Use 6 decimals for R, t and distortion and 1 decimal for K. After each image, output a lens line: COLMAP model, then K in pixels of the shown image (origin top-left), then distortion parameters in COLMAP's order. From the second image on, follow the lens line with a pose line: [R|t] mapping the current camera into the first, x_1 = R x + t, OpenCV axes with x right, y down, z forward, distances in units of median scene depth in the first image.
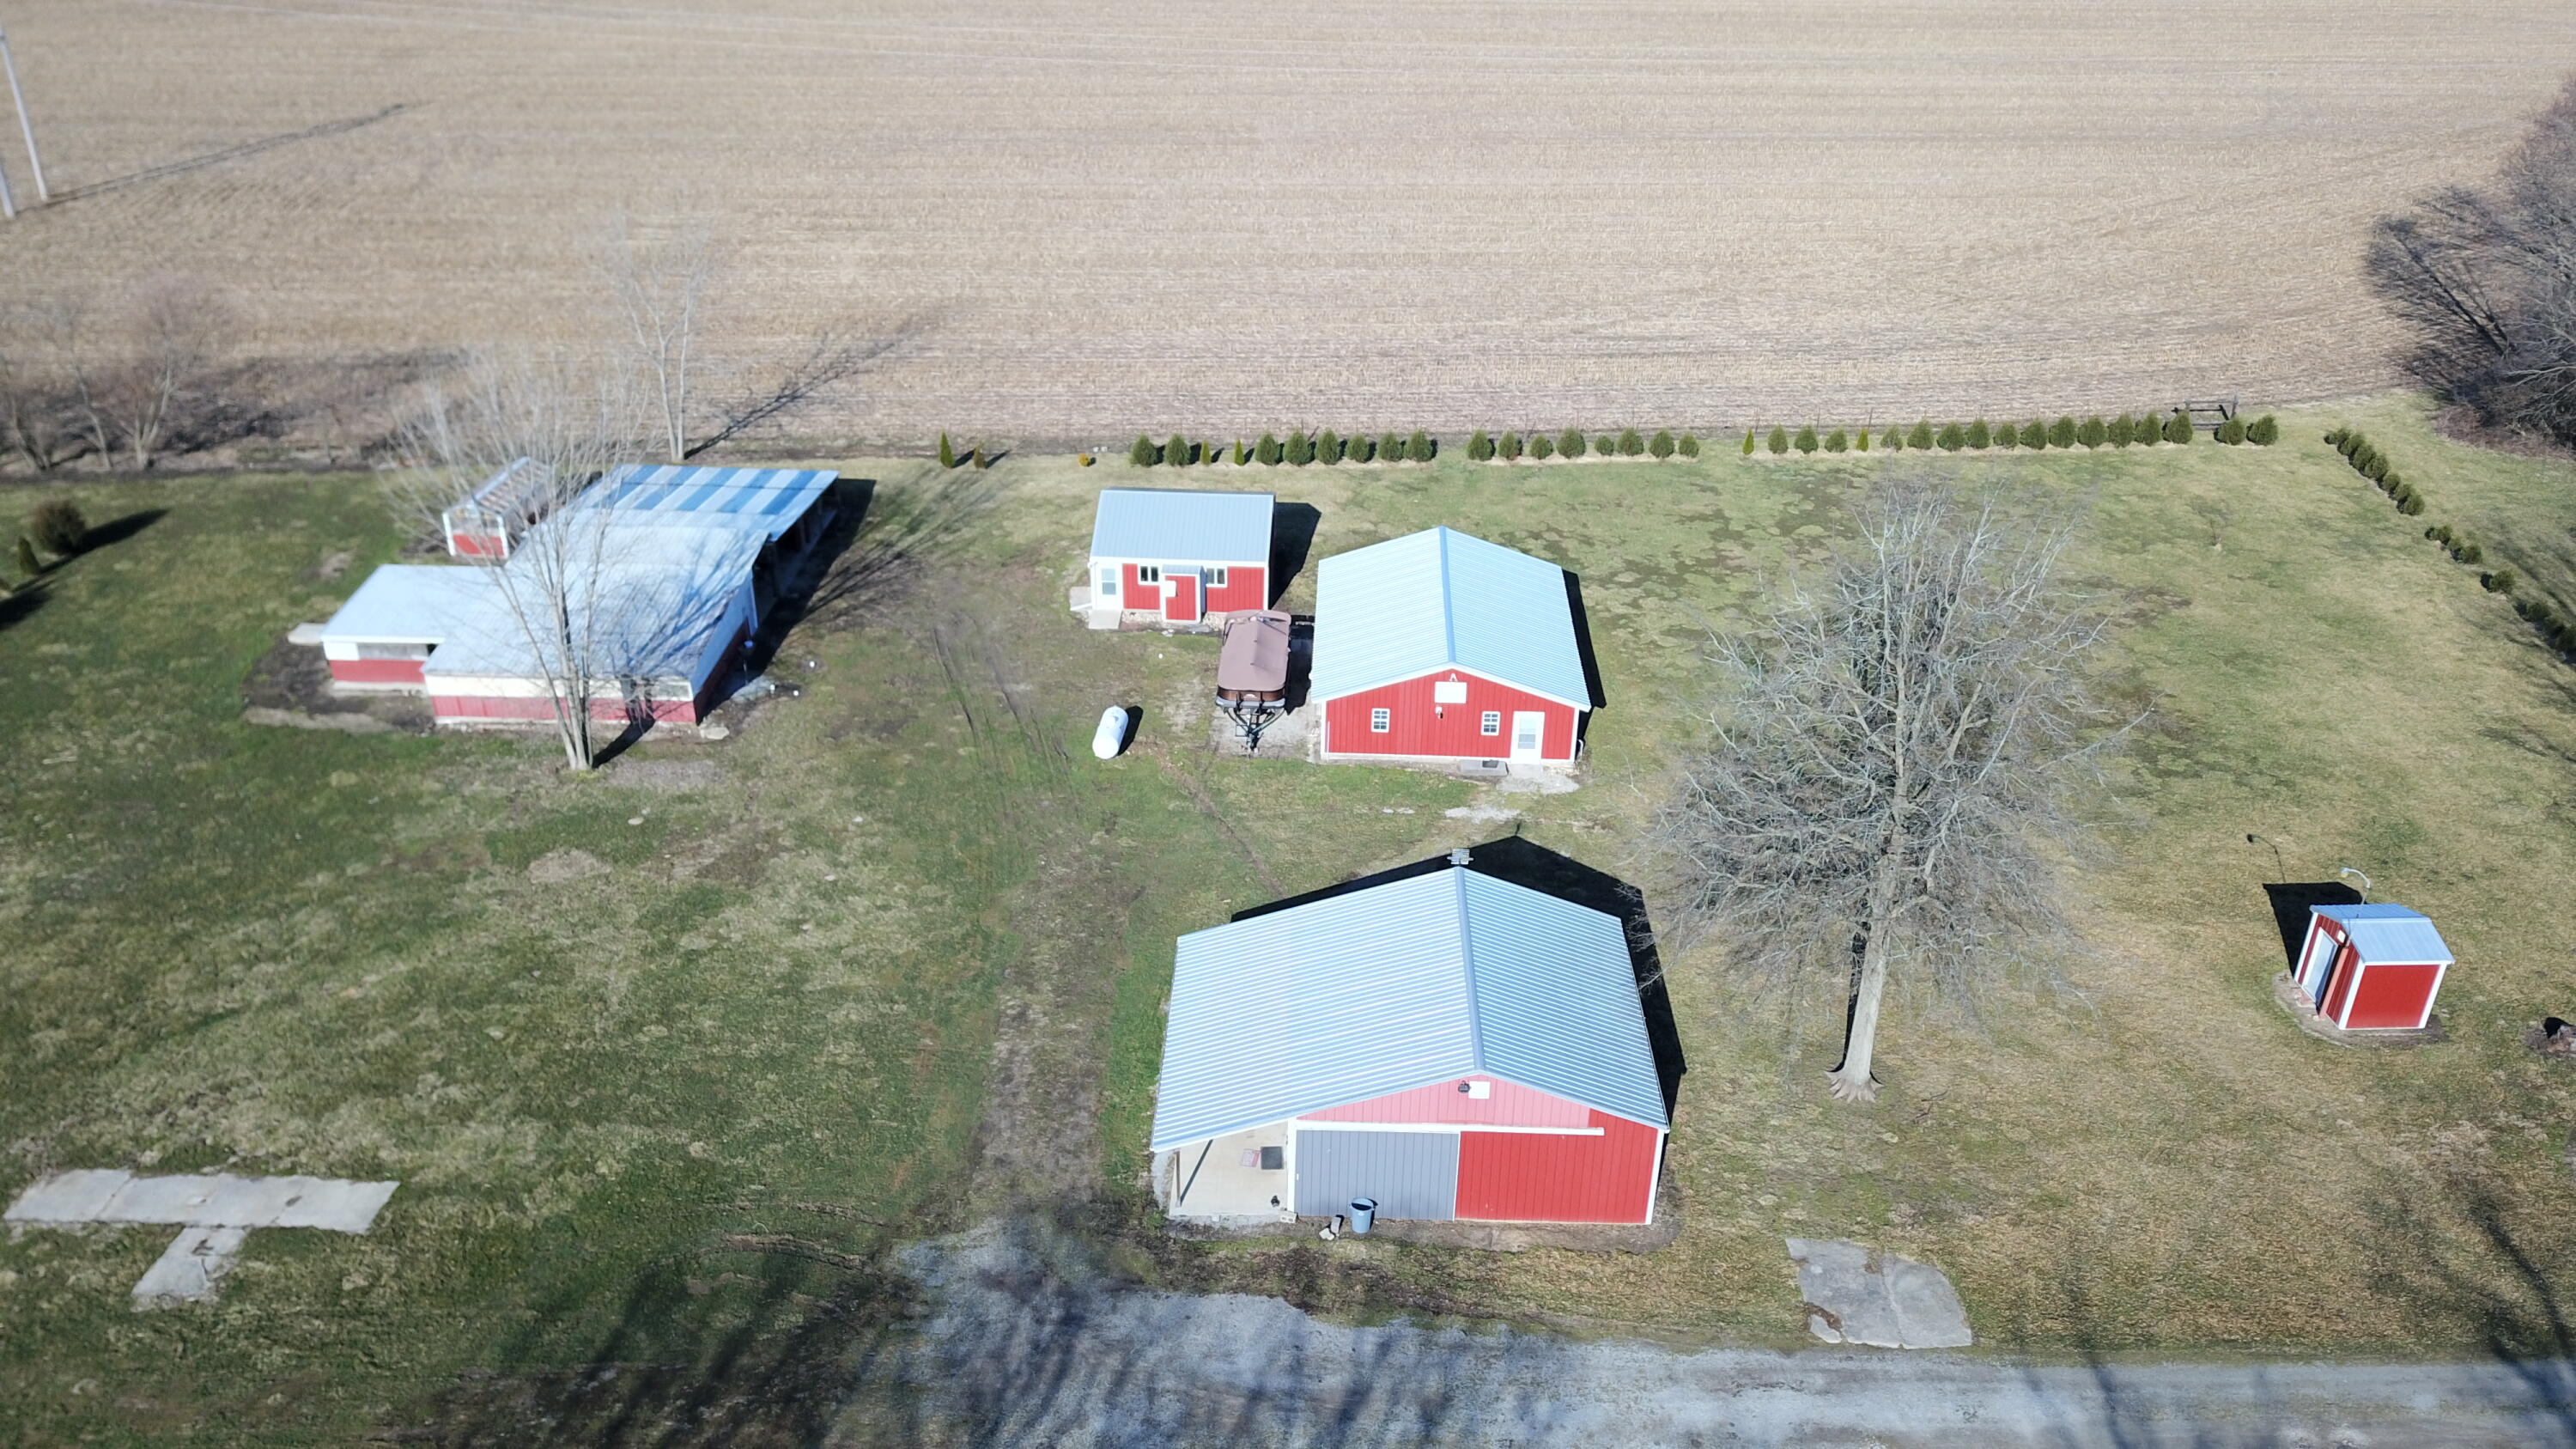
lens RADIAL K [[1963.7, 0, 1290.1], [0, 1963.7, 728.5], [0, 0, 1]] dist [0.033166, -0.028652]
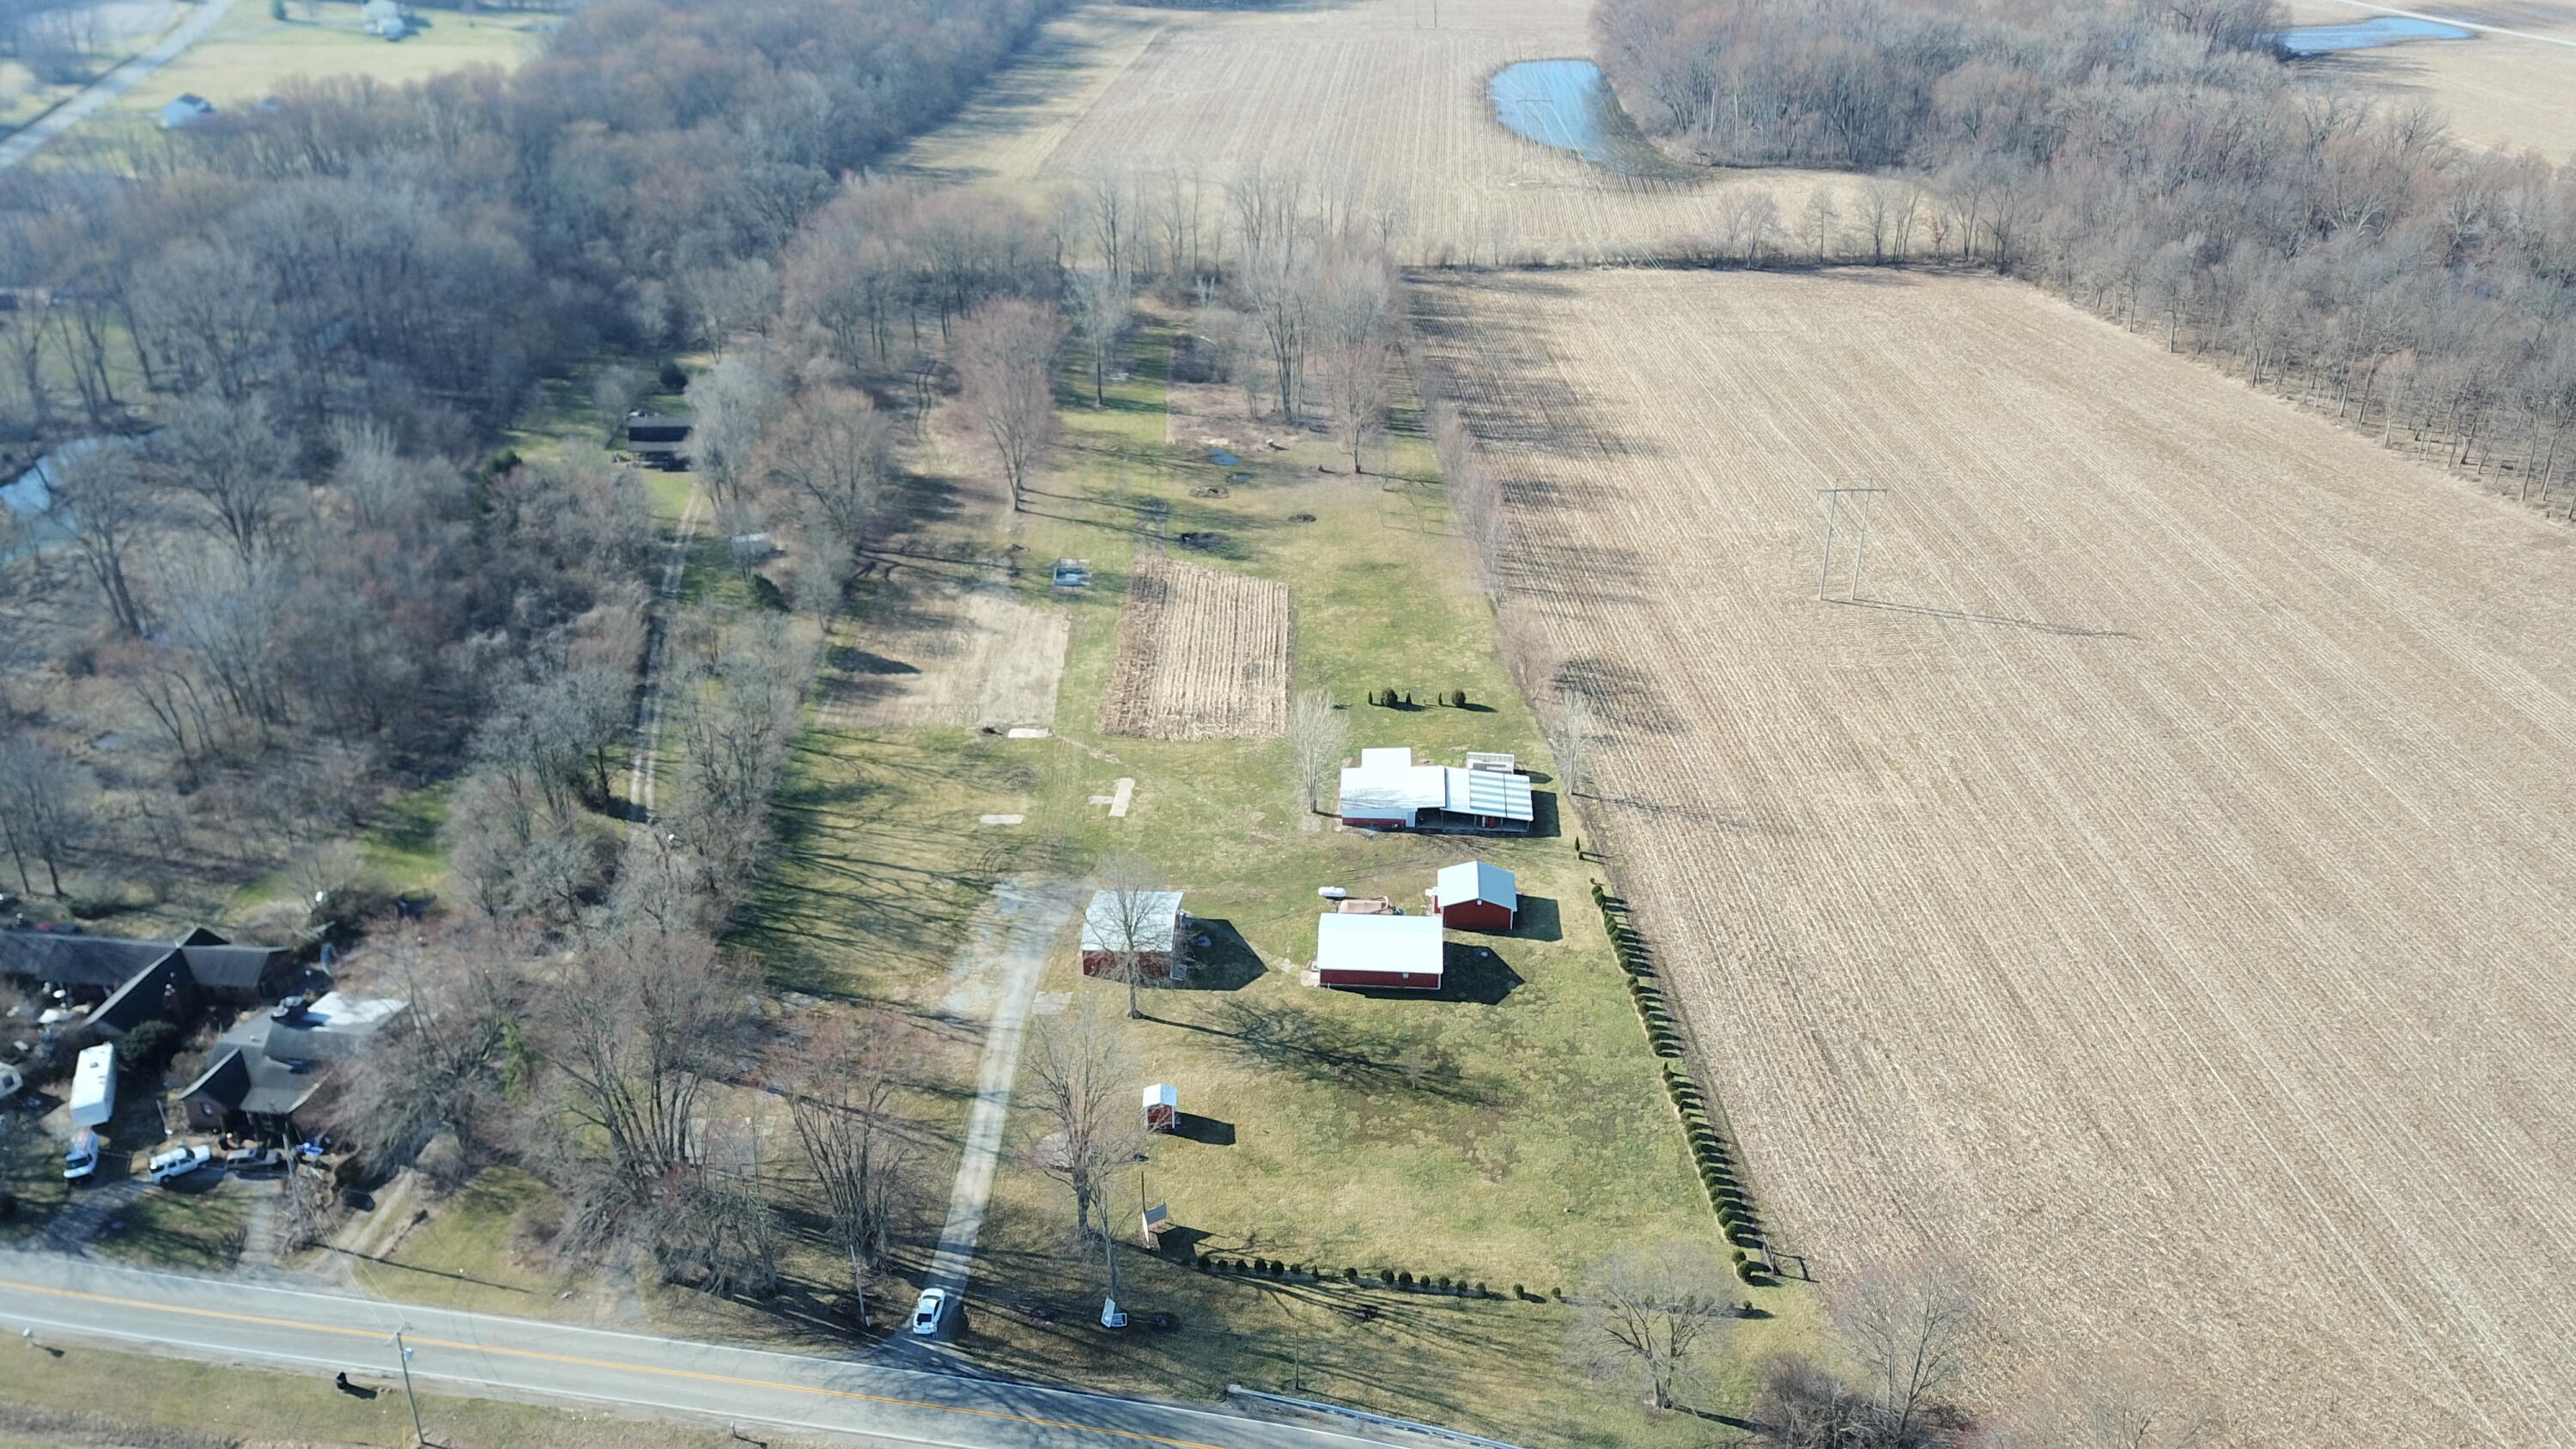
lens RADIAL K [[1963.7, 0, 1306.9], [0, 1963.7, 726.3], [0, 0, 1]] dist [0.033166, -0.028652]
pose [[-0.017292, 0.446124, -0.894804, 2.490097], [-0.479859, 0.781432, 0.398873, -1.380773], [0.877175, 0.436277, 0.200564, 0.268675]]
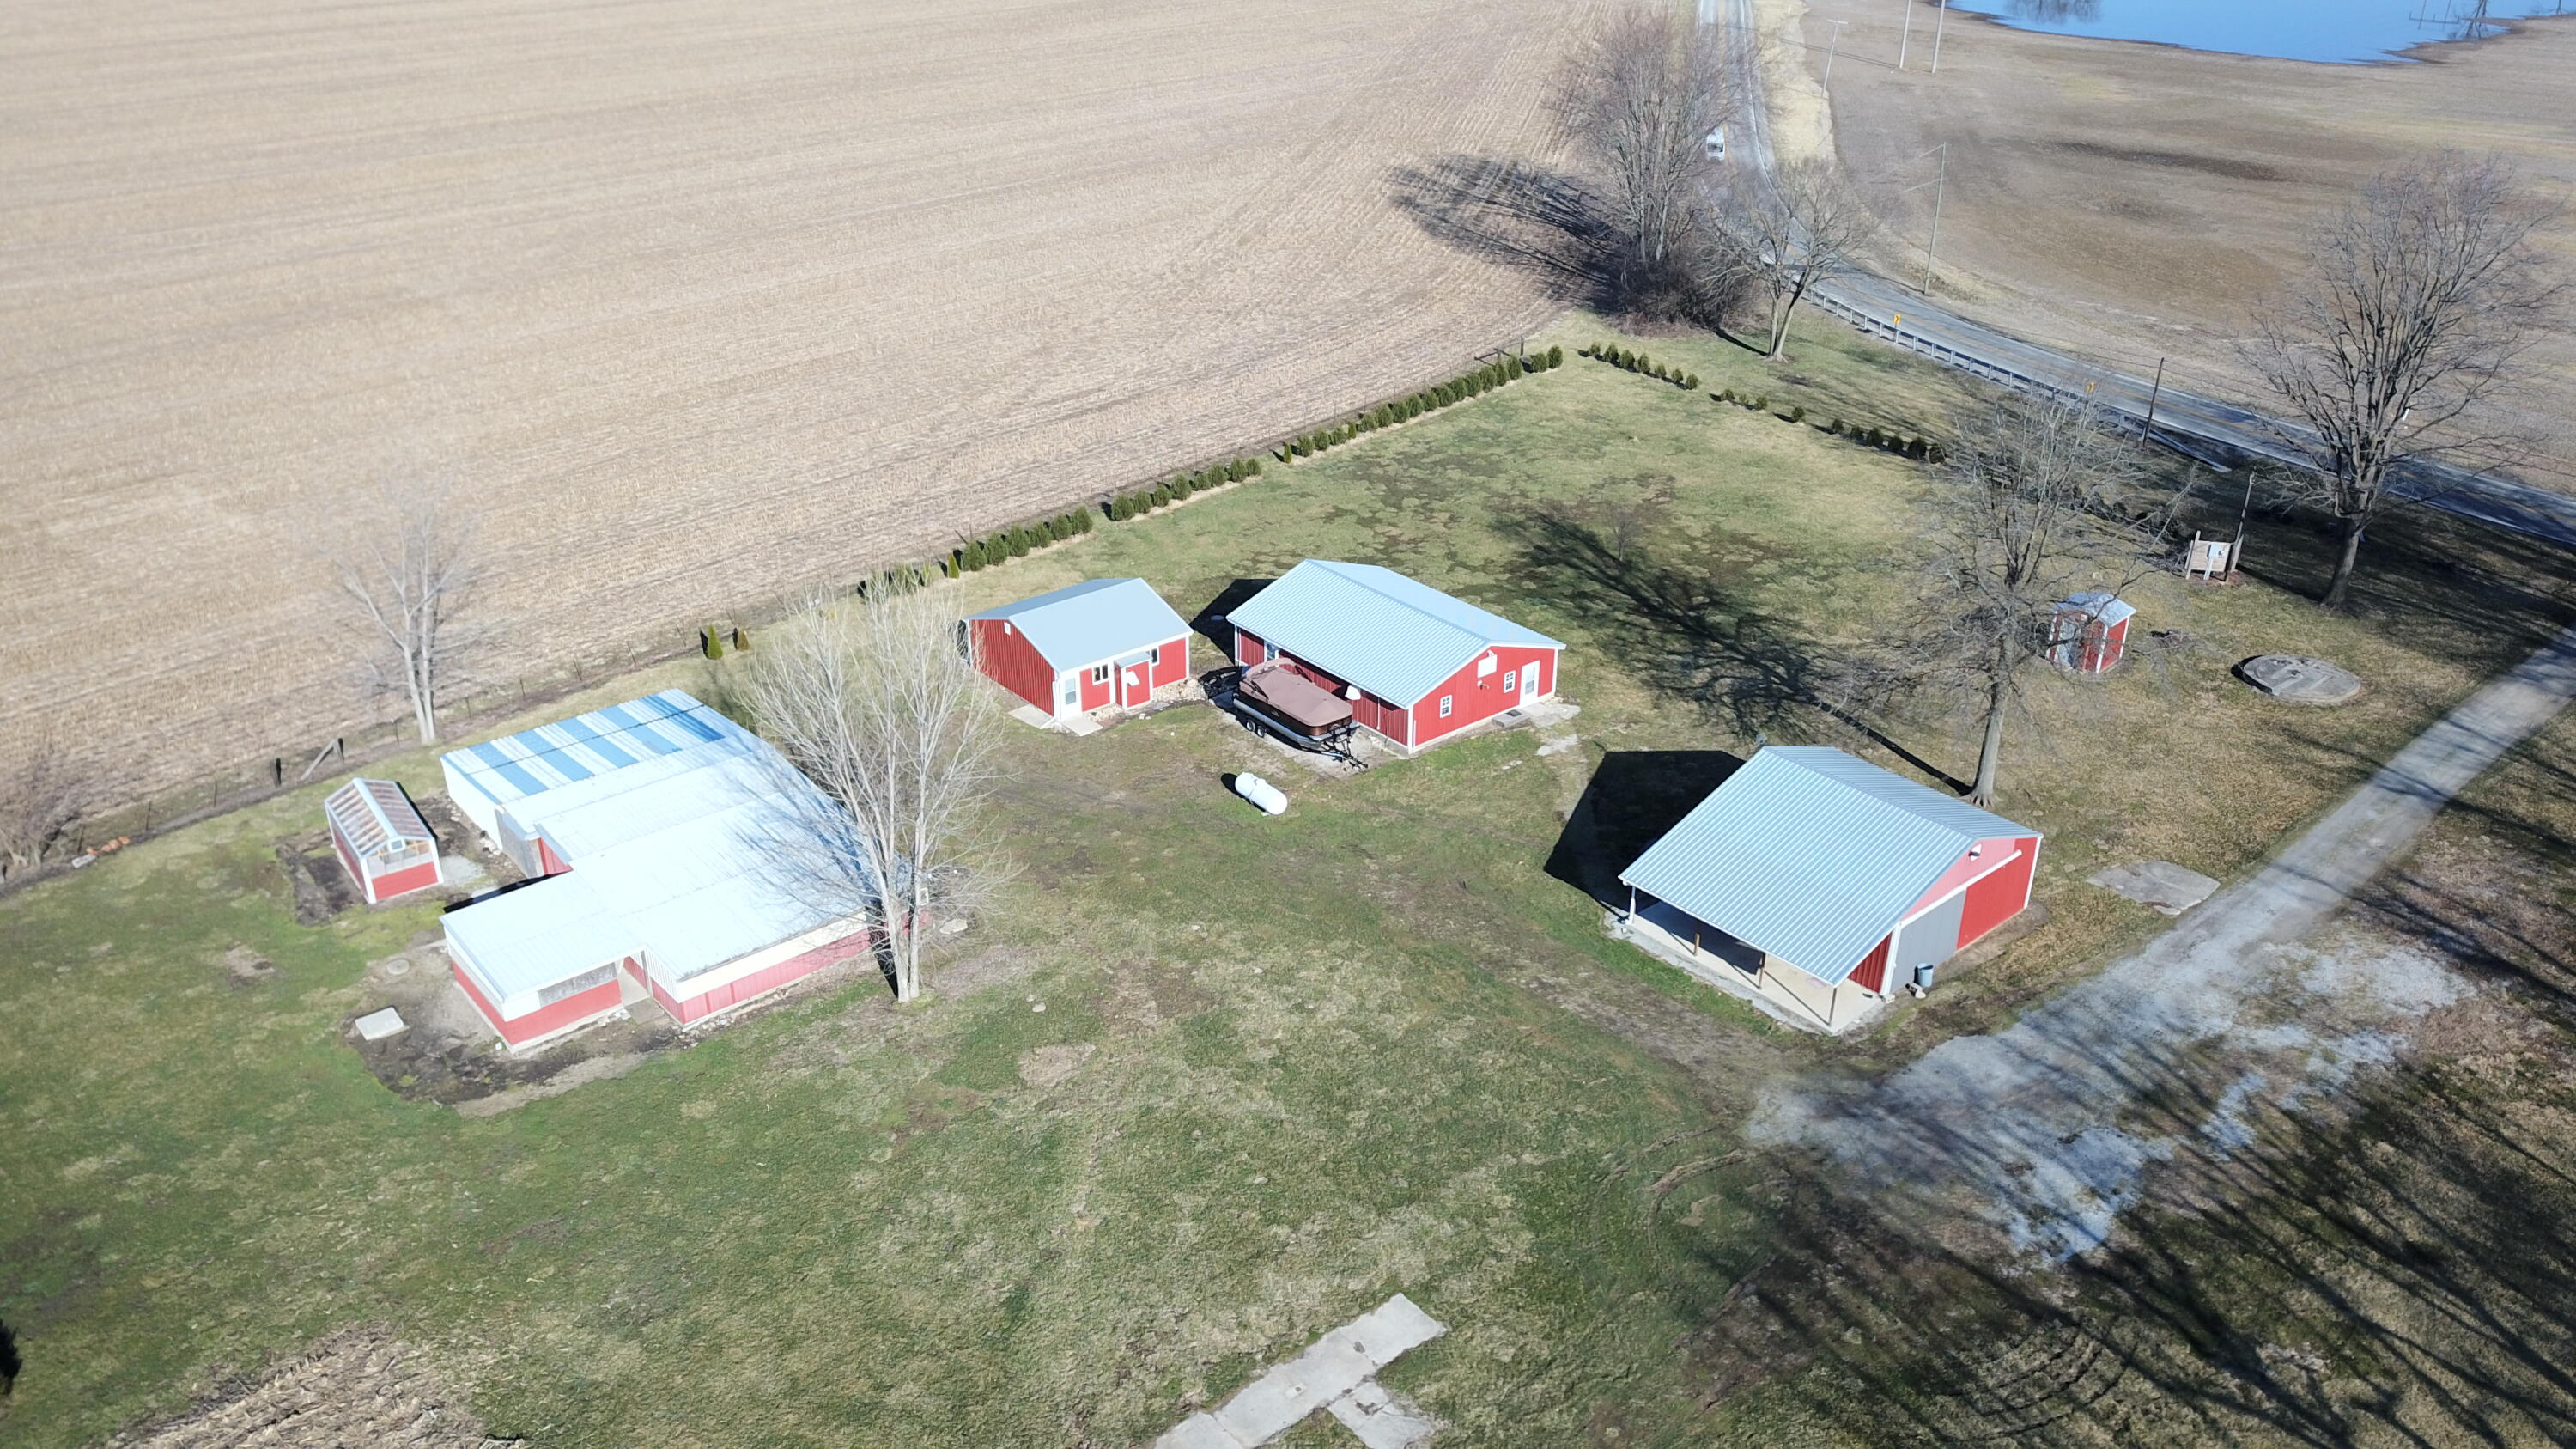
lens RADIAL K [[1963.7, 0, 1286.1], [0, 1963.7, 727.3], [0, 0, 1]] dist [0.033166, -0.028652]
pose [[0.744357, -0.310774, 0.591061, -0.749830], [0.324238, 0.941971, 0.086948, -0.129695], [-0.583783, 0.126924, 0.801927, 0.087238]]
